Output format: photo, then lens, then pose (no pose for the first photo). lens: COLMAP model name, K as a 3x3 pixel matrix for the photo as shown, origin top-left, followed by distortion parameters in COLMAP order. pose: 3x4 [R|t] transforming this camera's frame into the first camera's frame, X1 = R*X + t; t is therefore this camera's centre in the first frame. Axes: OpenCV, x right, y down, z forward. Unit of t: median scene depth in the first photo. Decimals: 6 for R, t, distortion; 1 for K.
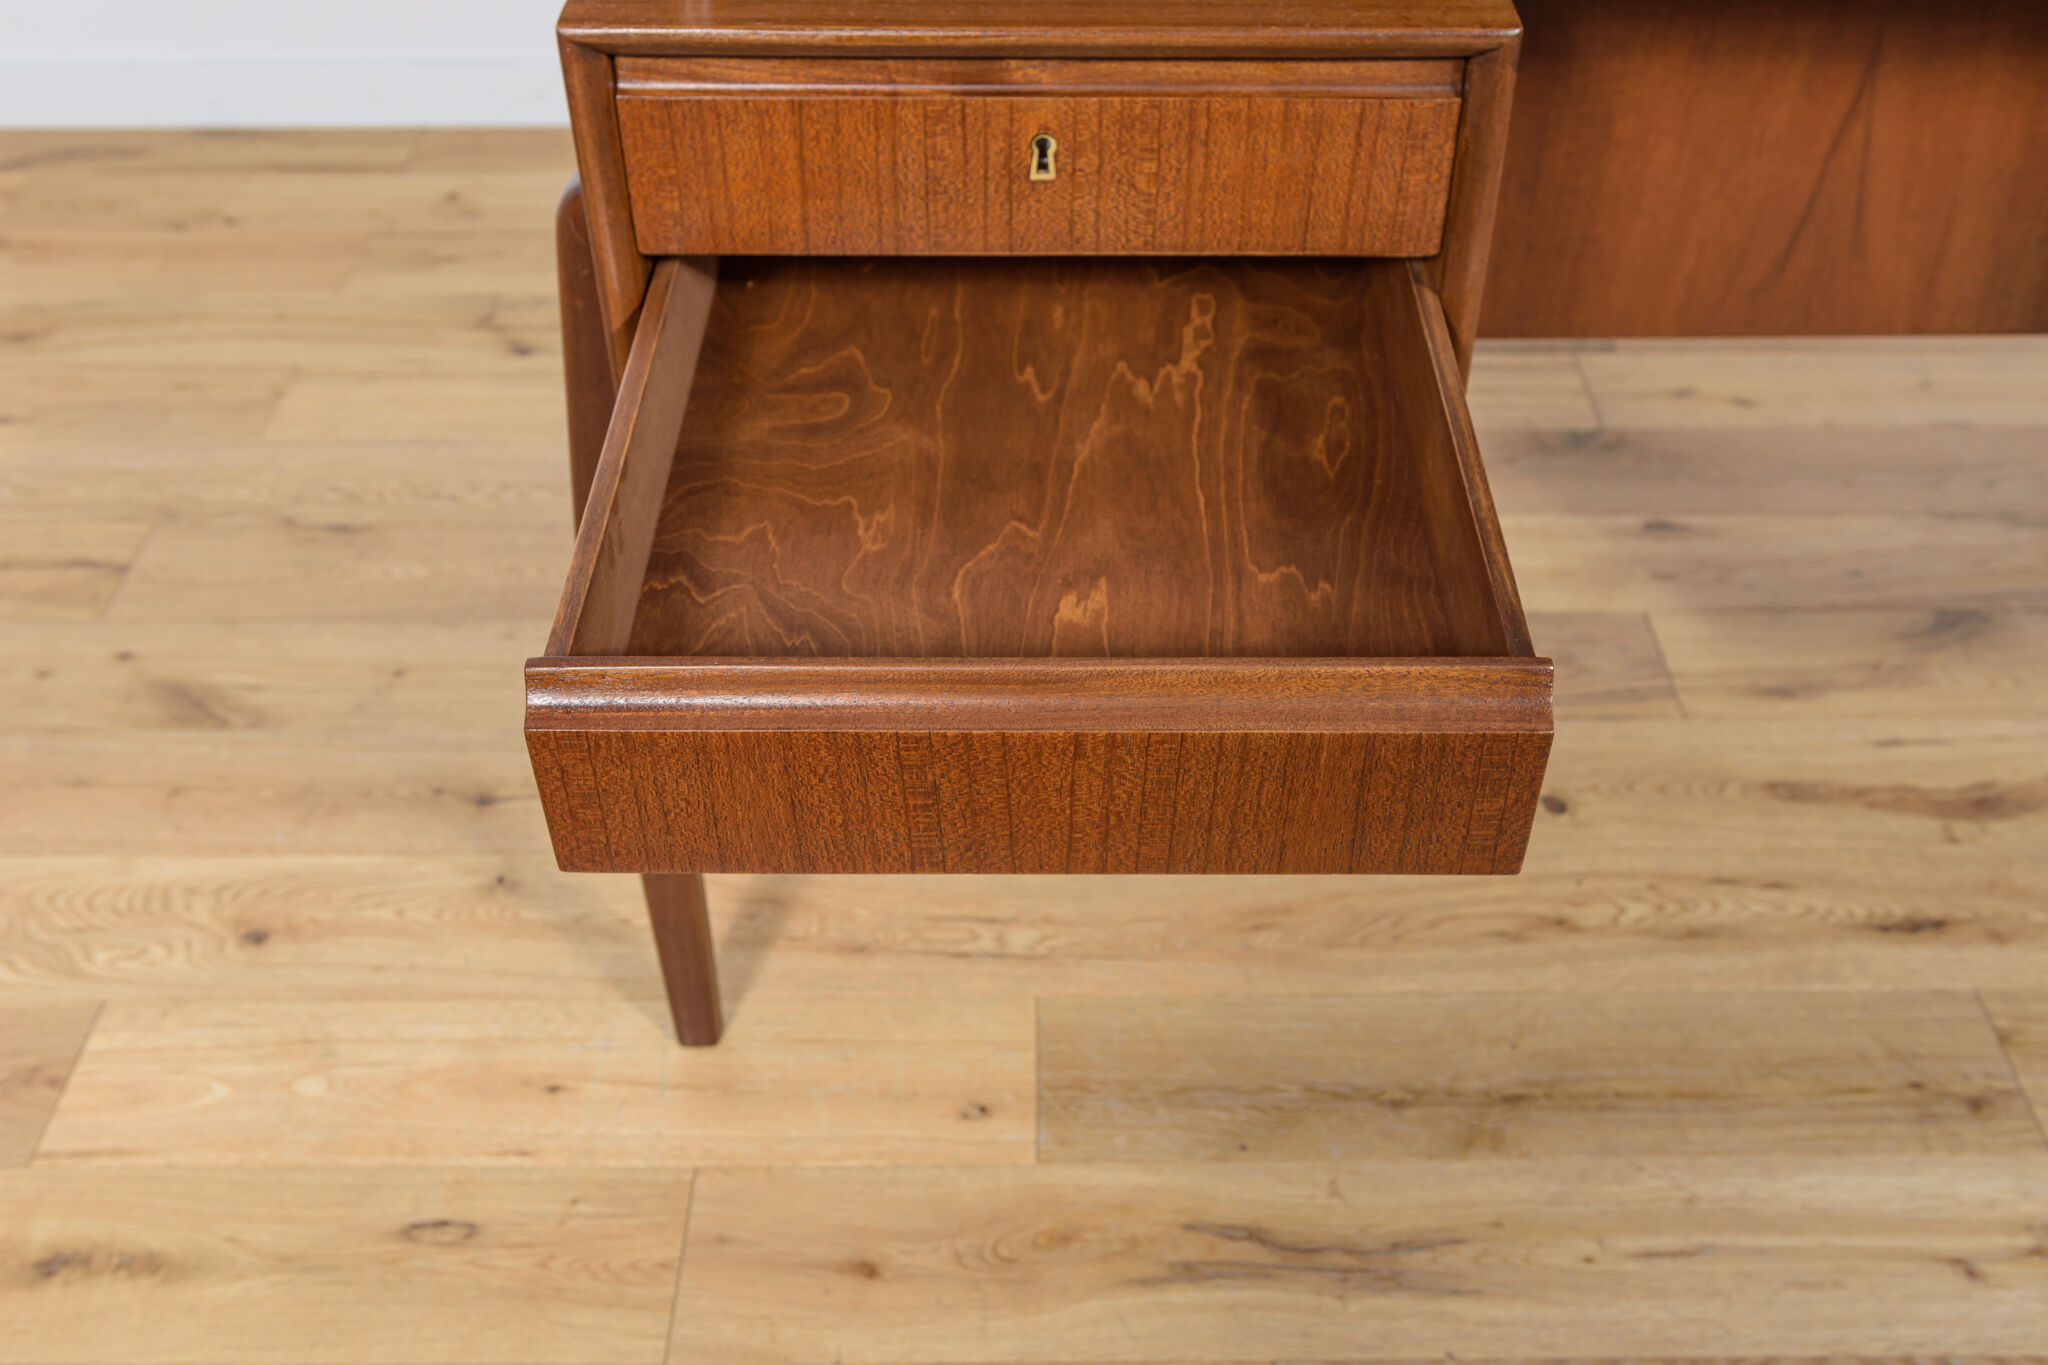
lens RADIAL K [[1981.4, 0, 1022.0], [0, 1981.4, 692.7], [0, 0, 1]] dist [-0.005951, 0.009442]
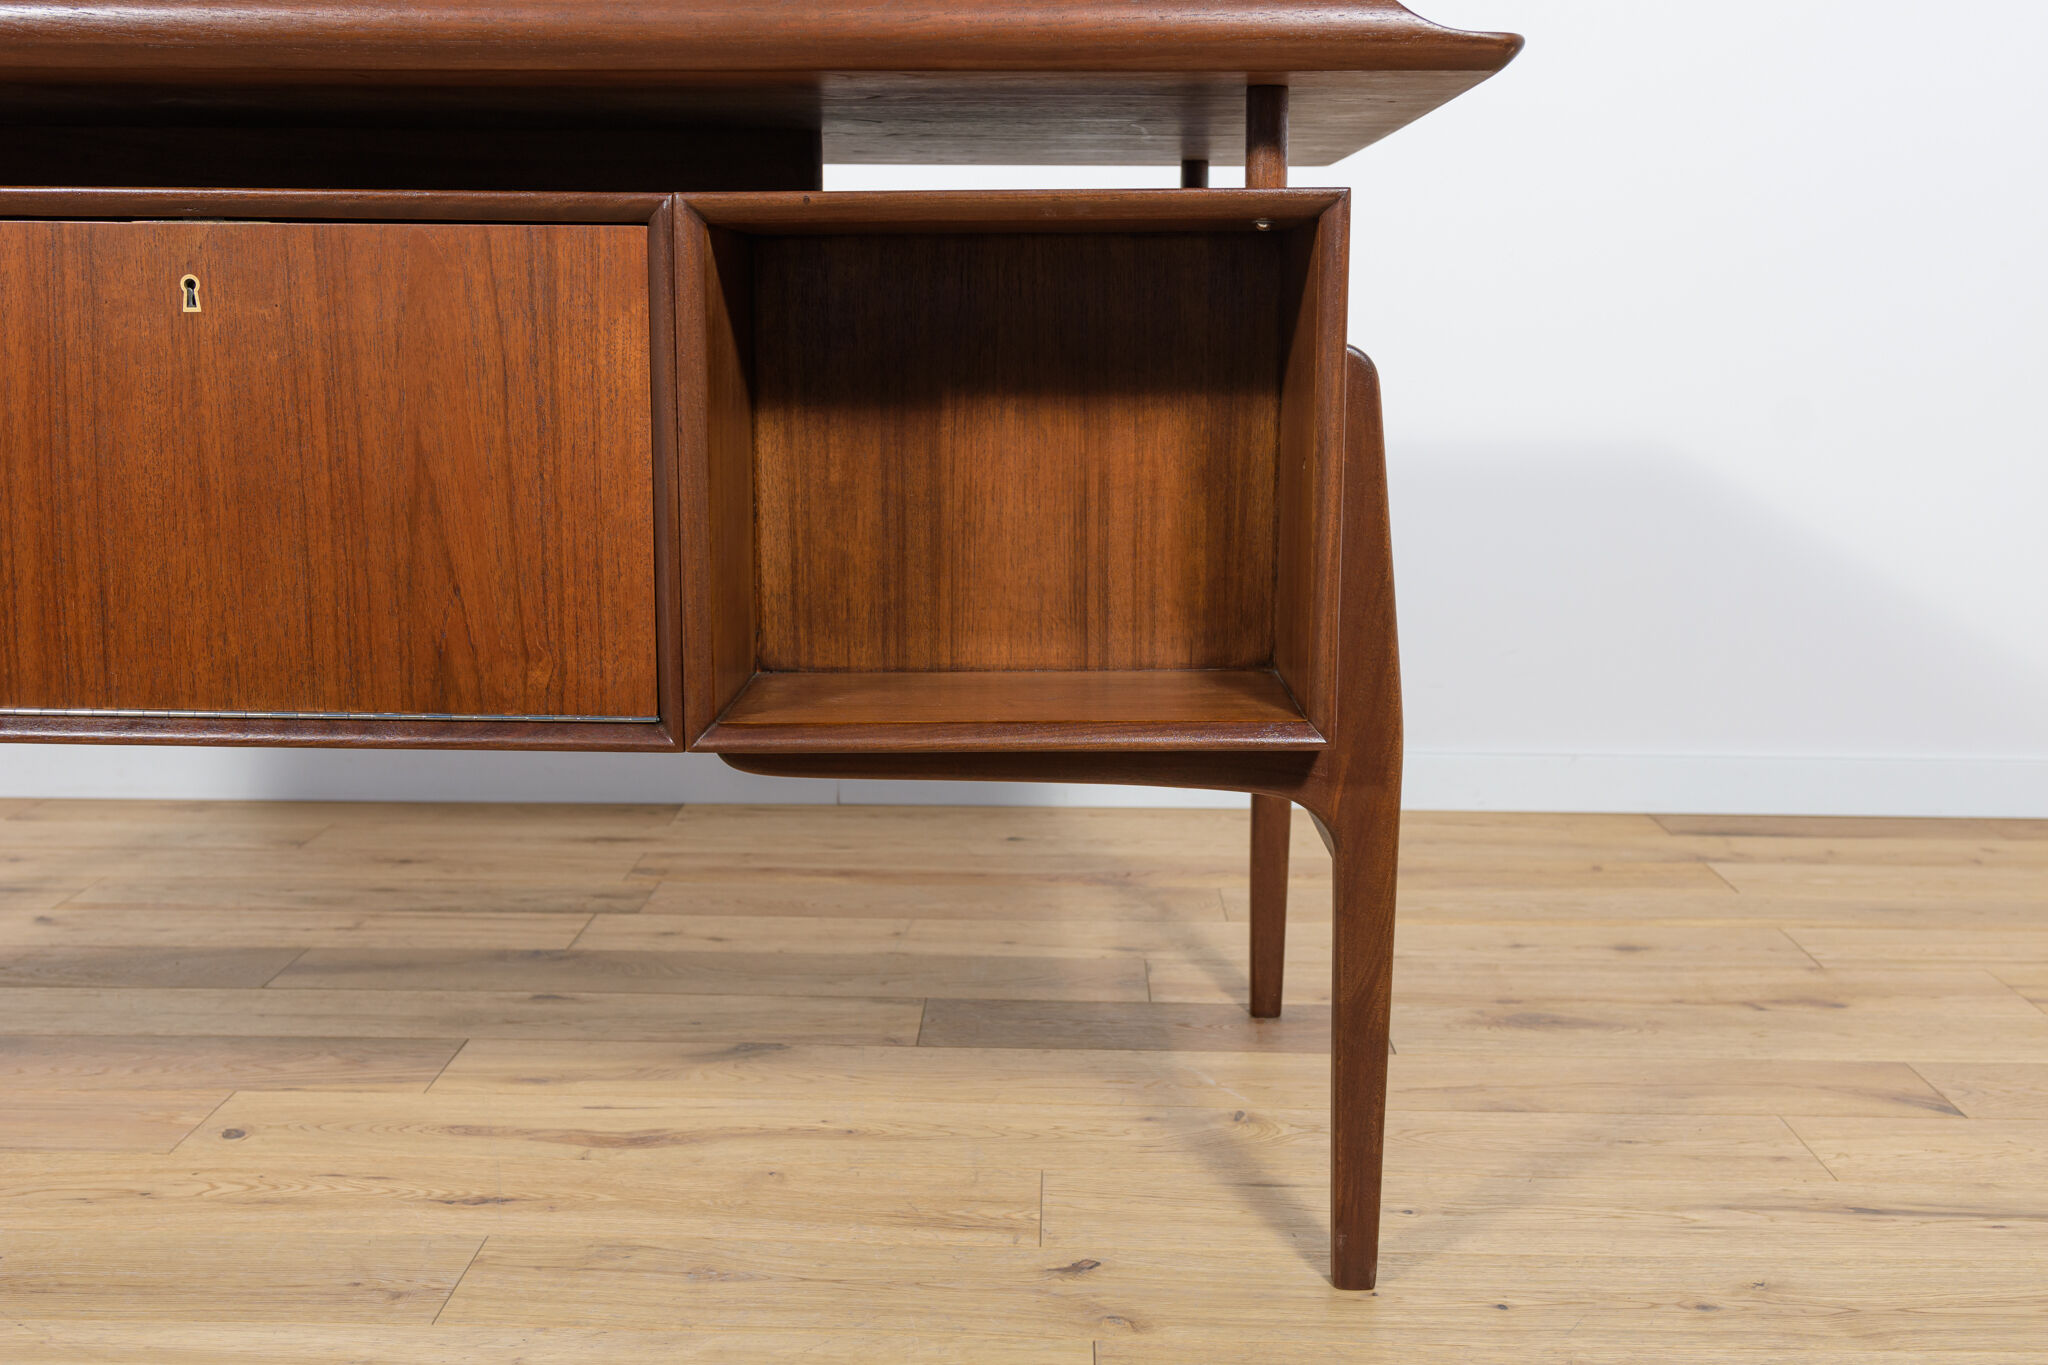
lens RADIAL K [[2148.4, 0, 1032.2], [0, 2148.4, 685.0], [0, 0, 1]] dist [-0.019543, 0.017919]
pose [[0.999819, 0.017859, -0.006555, 0.824775], [-0.018670, 0.854956, -0.518365, 0.514426], [-0.003653, 0.518394, 0.855134, -0.109623]]
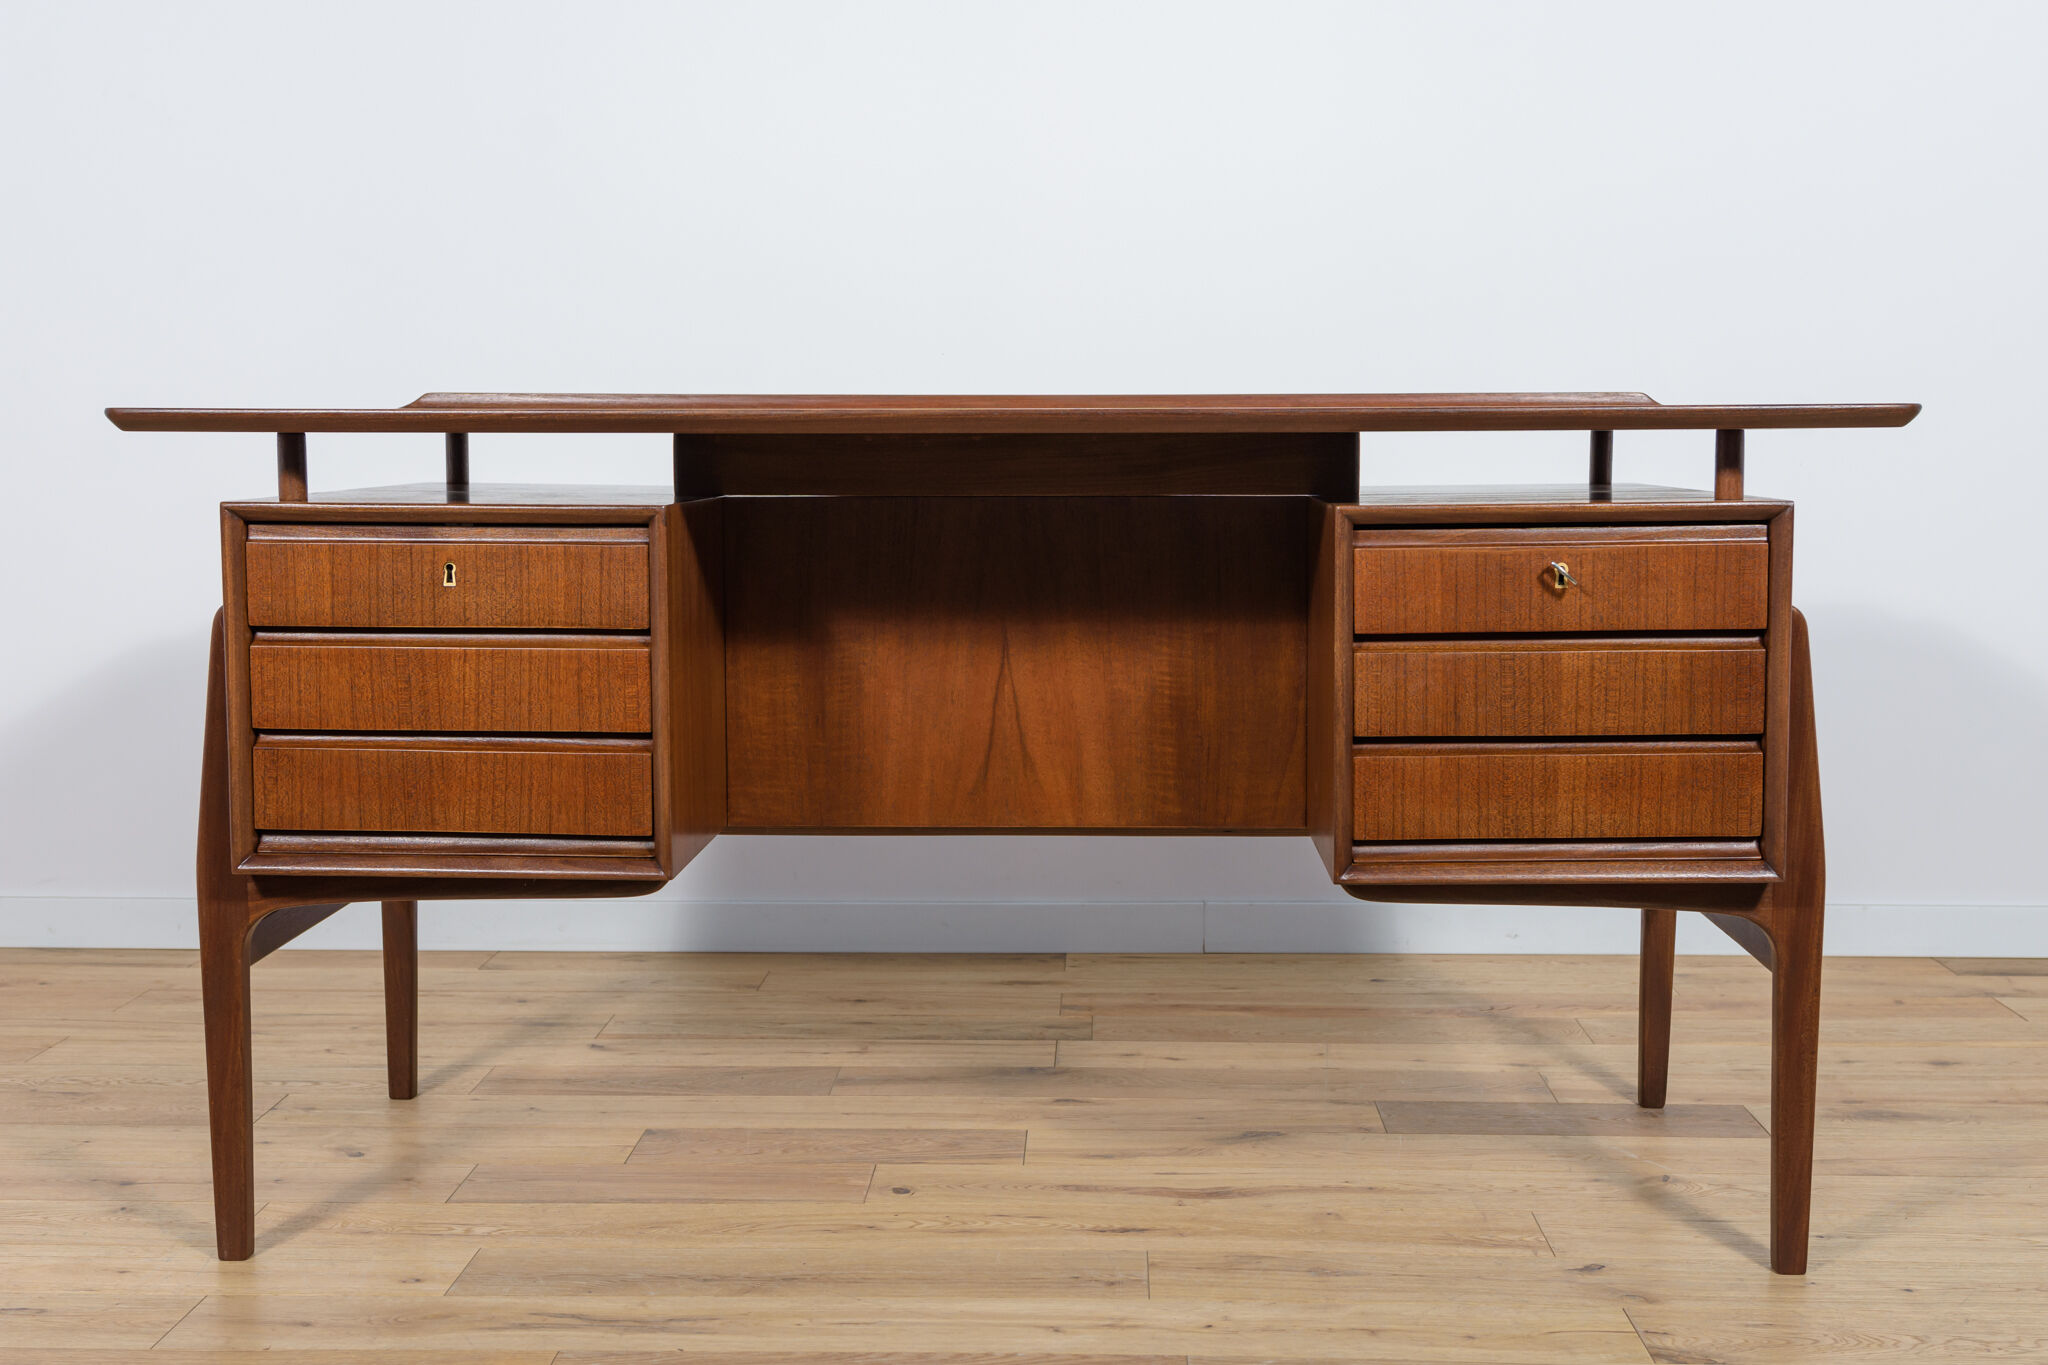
lens RADIAL K [[2543.8, 0, 1028.4], [0, 2543.8, 688.3], [0, 0, 1]] dist [-0.014056, 0.034129]
pose [[0.999610, 0.010609, -0.025818, 0.473161], [-0.023464, 0.820341, -0.571393, 0.916967], [0.015118, 0.571777, 0.820270, -0.752563]]
